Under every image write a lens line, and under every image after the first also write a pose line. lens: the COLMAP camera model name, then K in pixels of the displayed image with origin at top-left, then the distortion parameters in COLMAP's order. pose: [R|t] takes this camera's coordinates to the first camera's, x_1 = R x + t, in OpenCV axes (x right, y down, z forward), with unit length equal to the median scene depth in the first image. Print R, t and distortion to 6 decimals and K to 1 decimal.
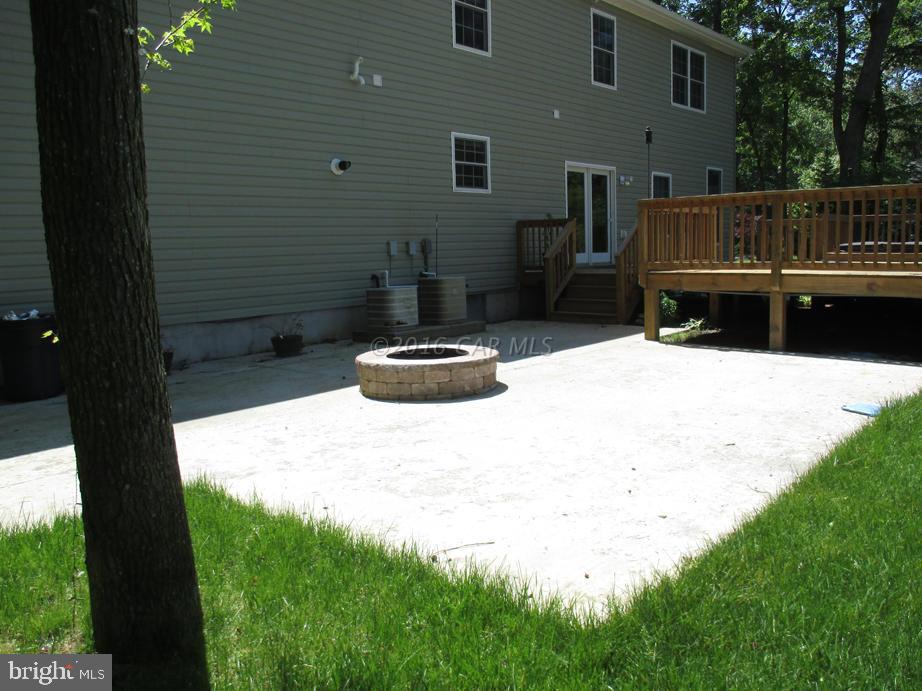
lens RADIAL K [[777.5, 0, 480.0], [0, 777.5, 347.4], [0, 0, 1]] dist [-0.040830, 0.020298]
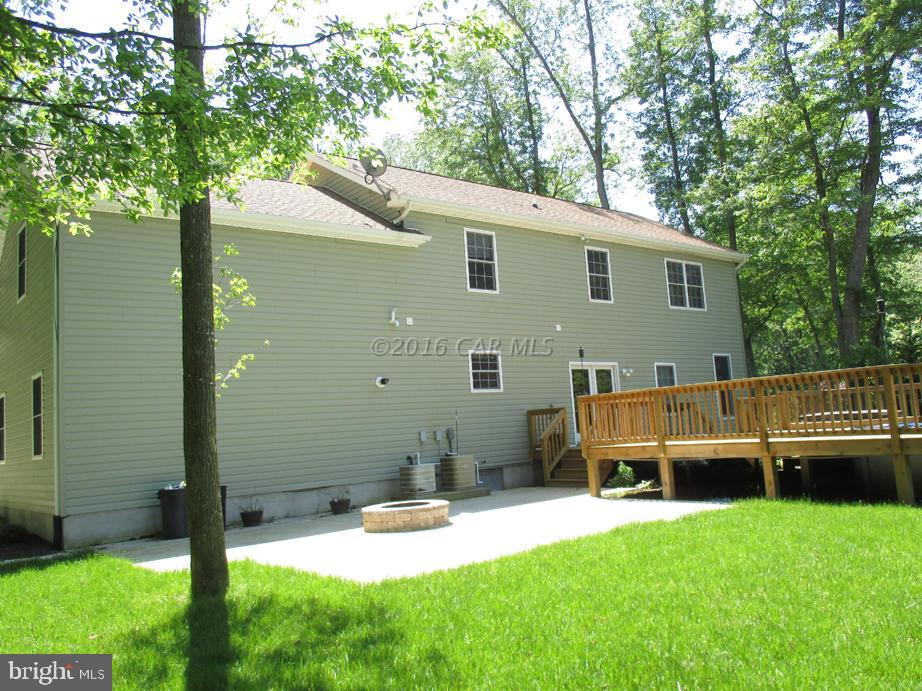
lens RADIAL K [[777.5, 0, 460.5], [0, 777.5, 346.3], [0, 0, 1]] dist [-0.040830, 0.020298]
pose [[0.981912, -0.060817, -0.179306, 0.214217], [0.018314, 0.973075, -0.229759, 0.036495], [0.188451, 0.222319, 0.956588, -0.358037]]
